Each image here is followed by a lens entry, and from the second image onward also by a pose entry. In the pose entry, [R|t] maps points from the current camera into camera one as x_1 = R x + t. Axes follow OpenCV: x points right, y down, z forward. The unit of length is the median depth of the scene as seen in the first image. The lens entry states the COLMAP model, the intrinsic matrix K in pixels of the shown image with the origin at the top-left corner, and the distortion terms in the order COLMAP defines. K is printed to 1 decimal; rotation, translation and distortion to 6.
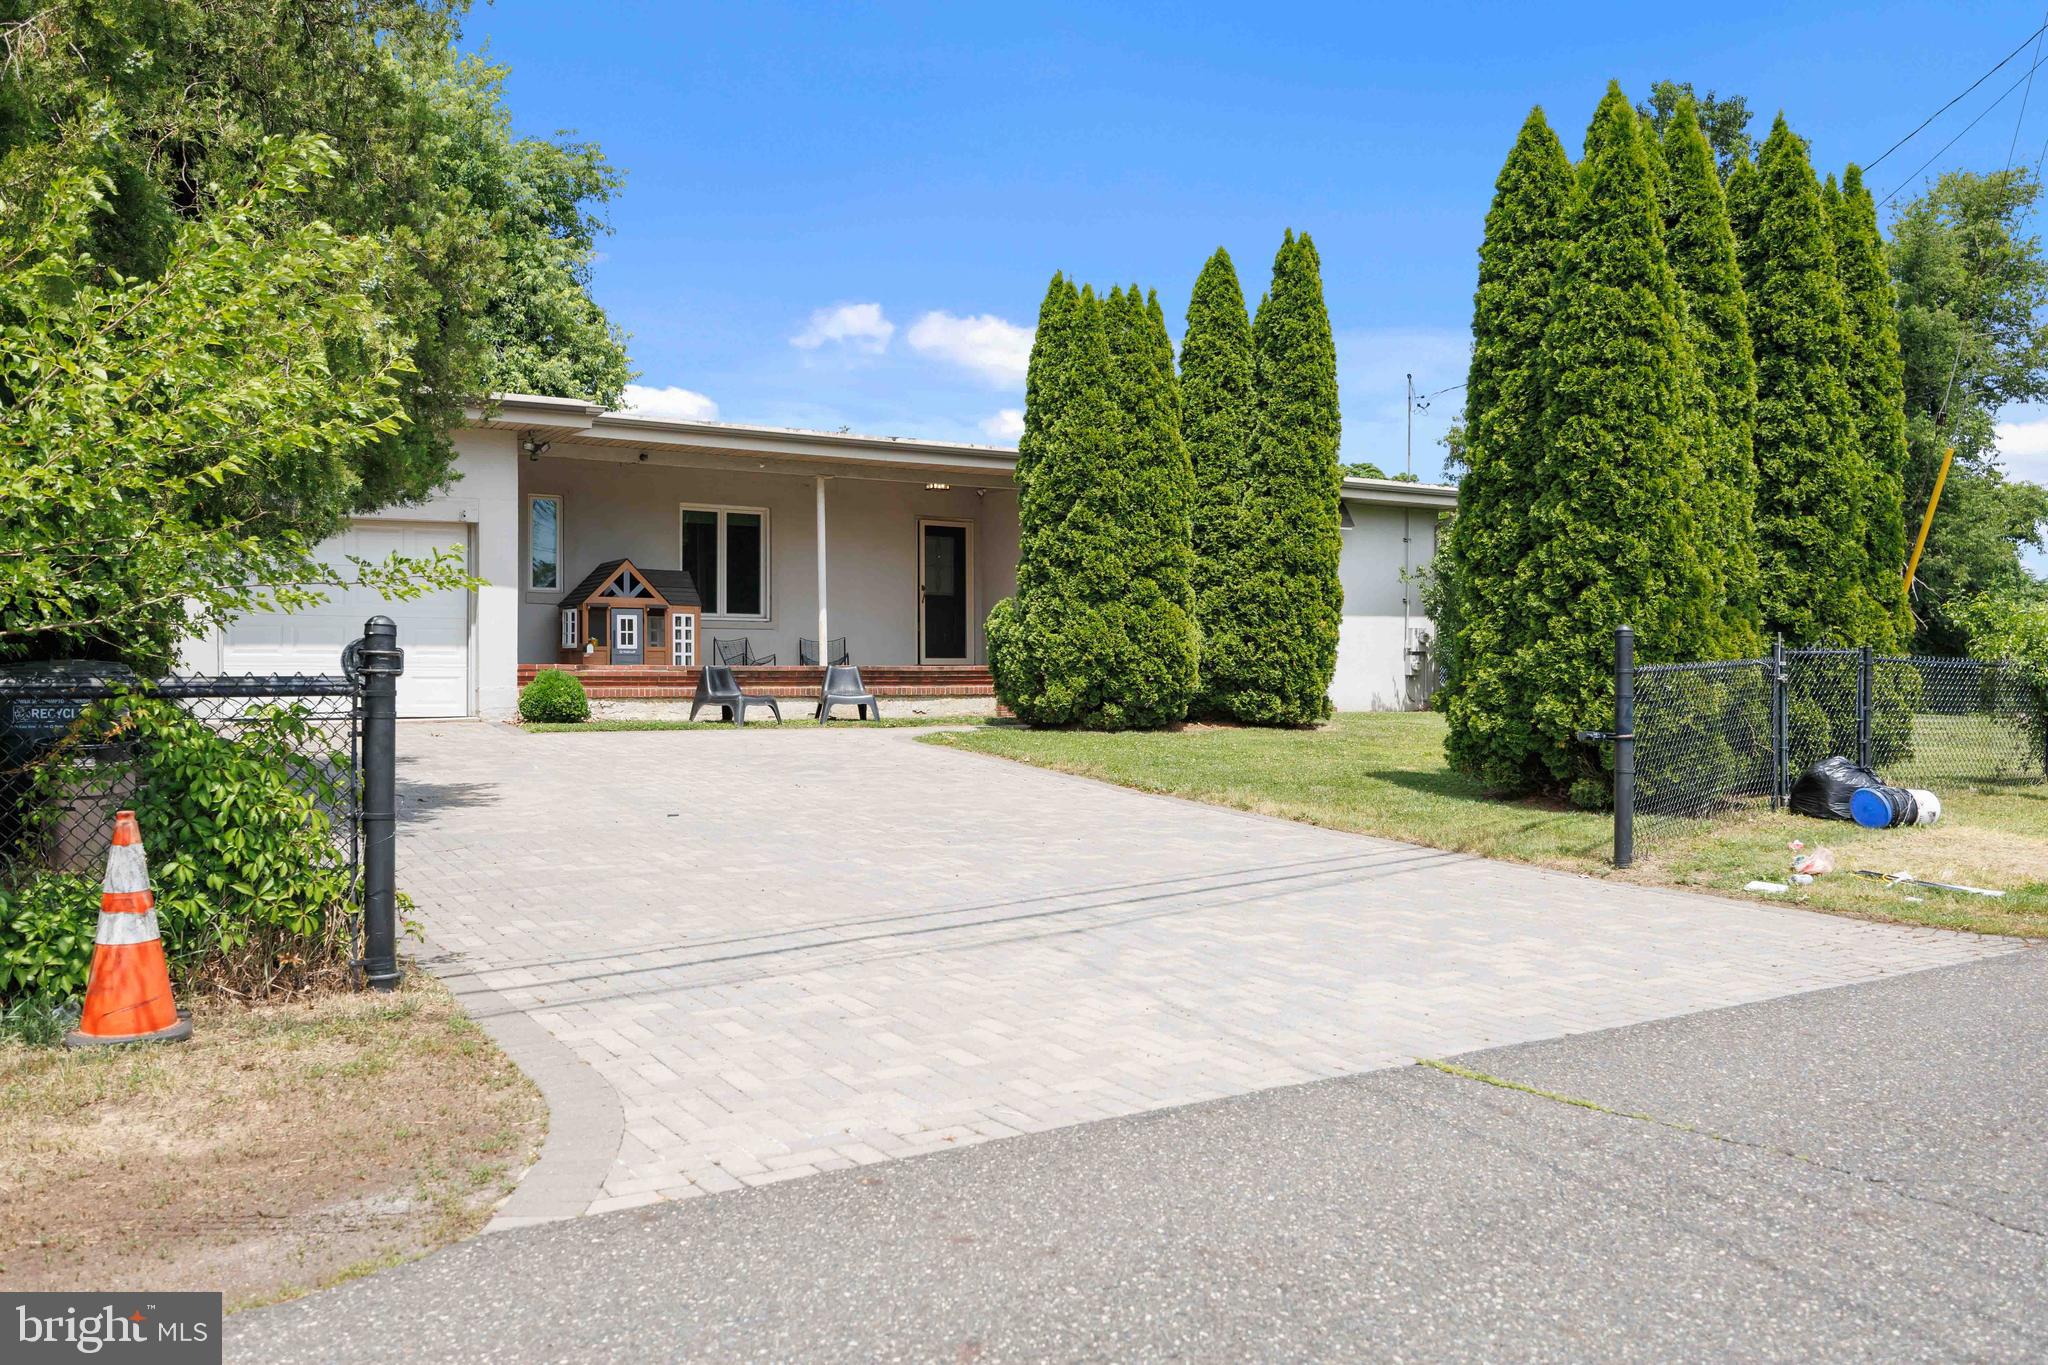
lens RADIAL K [[1640.9, 0, 1023.4], [0, 1640.9, 679.9], [0, 0, 1]] dist [-0.004422, 0.000745]
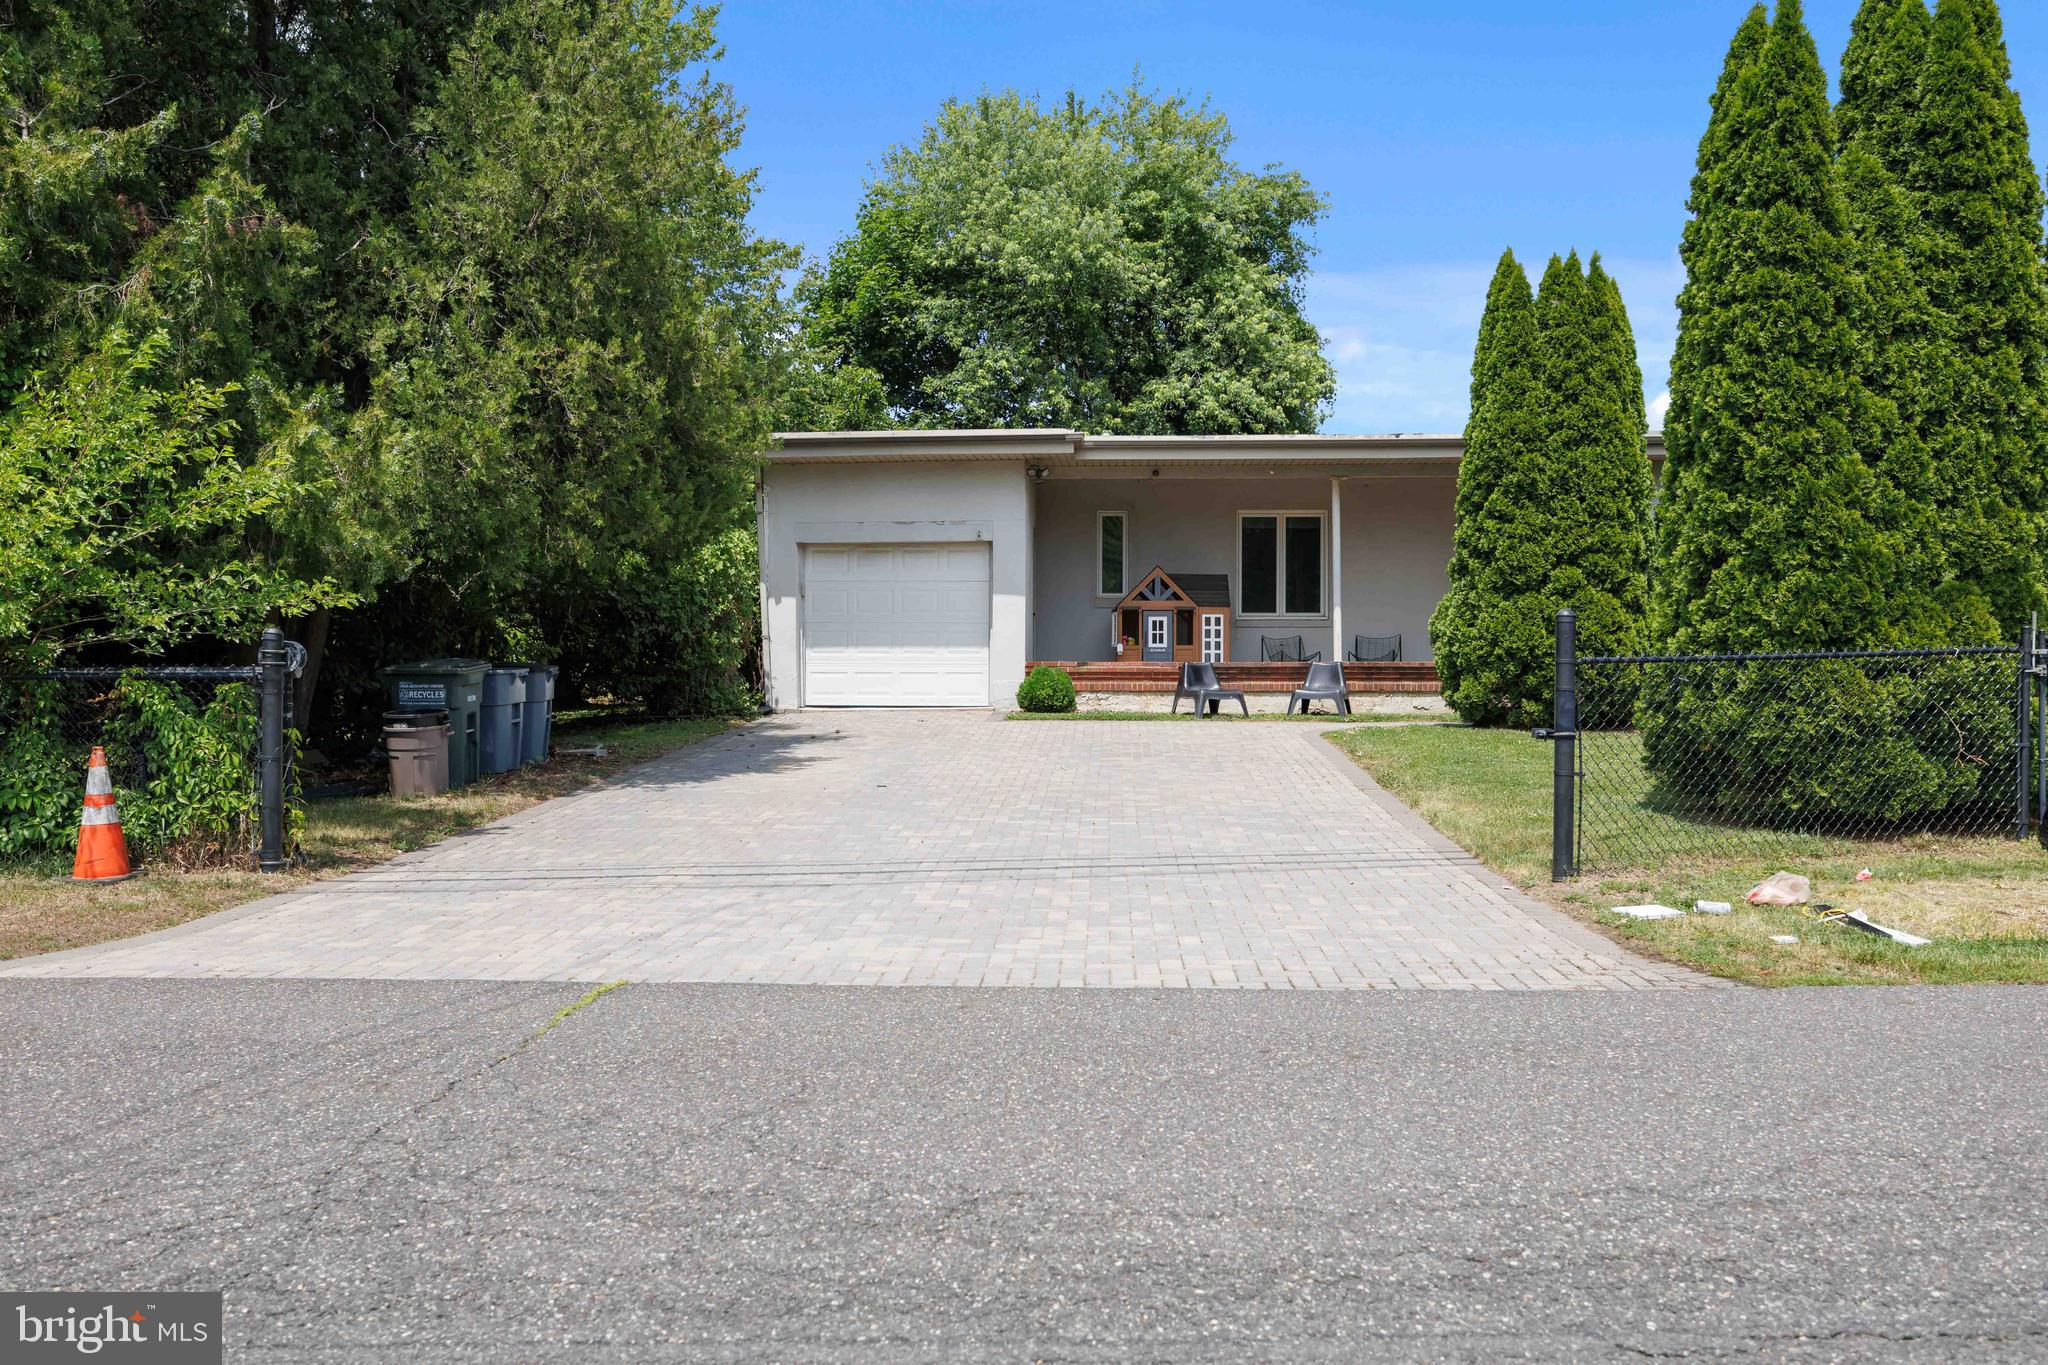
lens RADIAL K [[1640.9, 0, 1022.5], [0, 1640.9, 681.9], [0, 0, 1]] dist [-0.004422, 0.000745]
pose [[0.812962, 0.002985, -0.582308, 0.366067], [-0.002493, 0.999996, 0.001646, 0.002952], [0.582311, 0.000113, 0.812966, 0.059447]]
